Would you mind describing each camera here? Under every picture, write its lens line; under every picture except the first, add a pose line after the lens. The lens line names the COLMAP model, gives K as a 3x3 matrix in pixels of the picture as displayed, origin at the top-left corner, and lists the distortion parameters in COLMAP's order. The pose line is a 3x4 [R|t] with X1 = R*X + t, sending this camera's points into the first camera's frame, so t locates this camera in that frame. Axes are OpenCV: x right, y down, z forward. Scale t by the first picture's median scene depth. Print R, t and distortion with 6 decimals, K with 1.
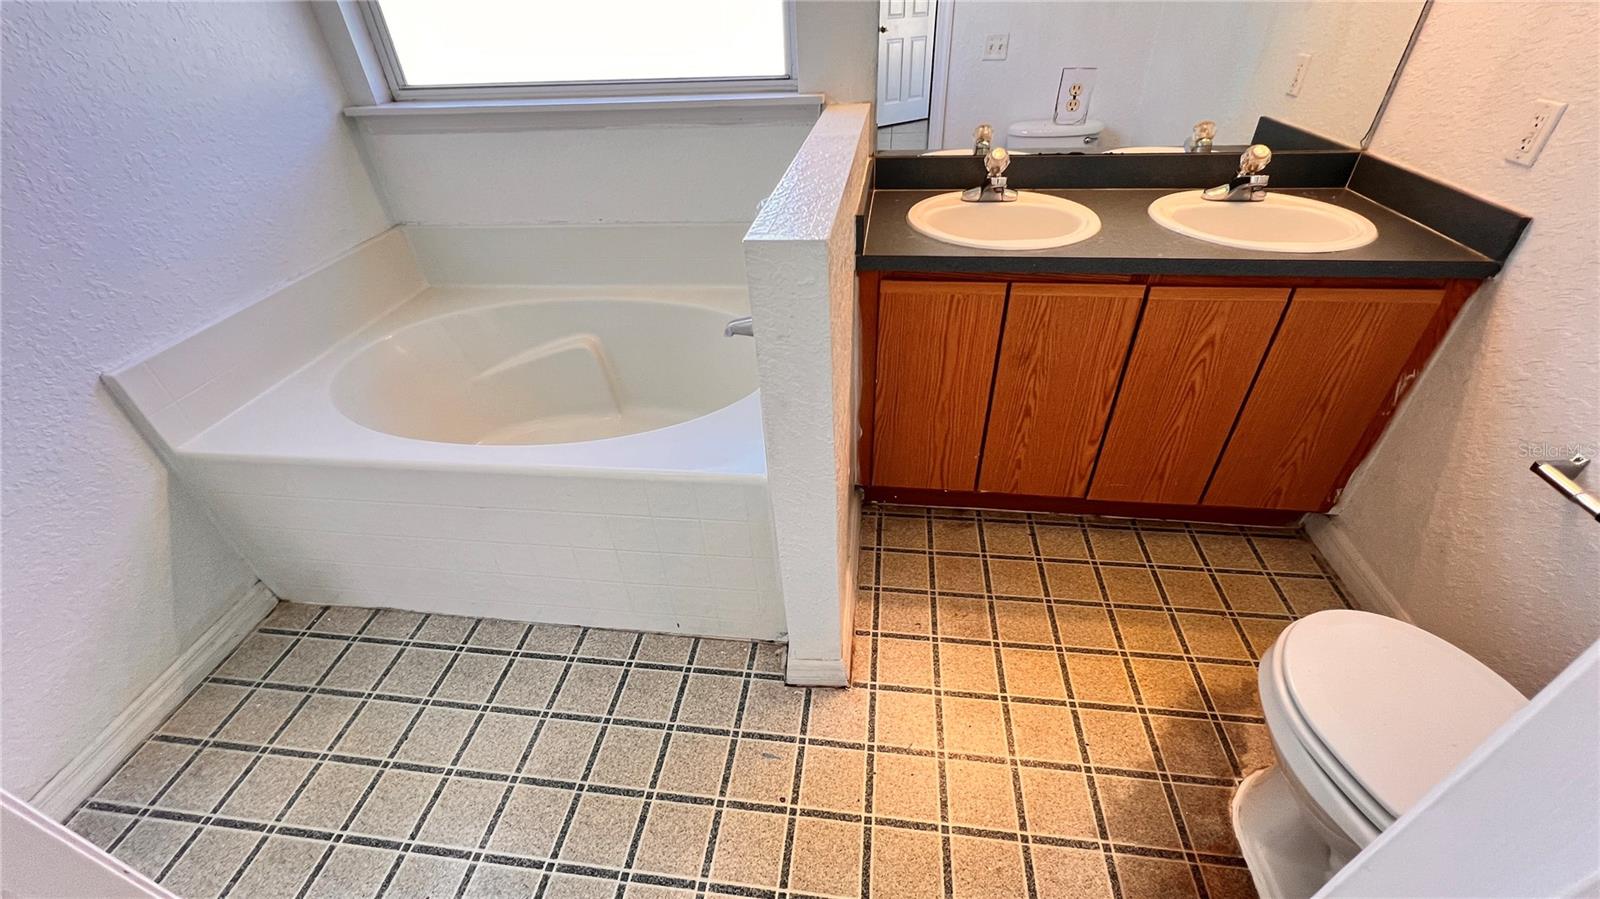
lens RADIAL K [[637.8, 0, 801.1], [0, 637.8, 450.7], [0, 0, 1]] dist [0.000769, 0.000379]
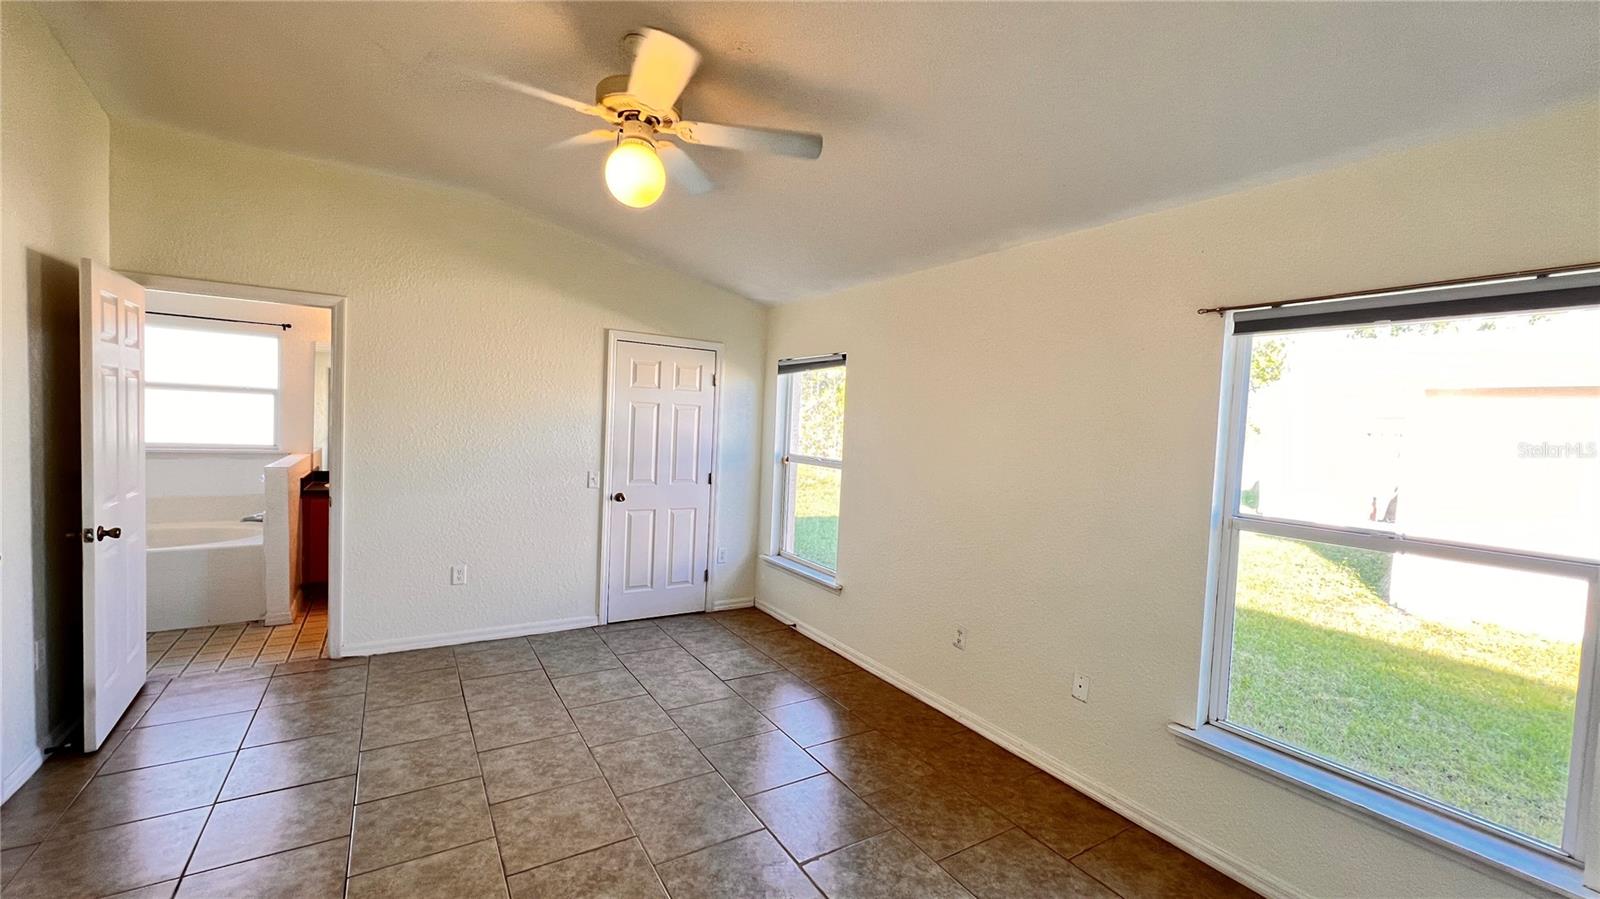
lens RADIAL K [[637.8, 0, 798.8], [0, 637.8, 454.2], [0, 0, 1]] dist [0.000769, 0.000379]
pose [[0.771453, 0.049025, 0.634395, -0.024291], [0.312097, 0.839697, -0.444415, 1.658171], [-0.554487, 0.540838, 0.632486, -2.401823]]
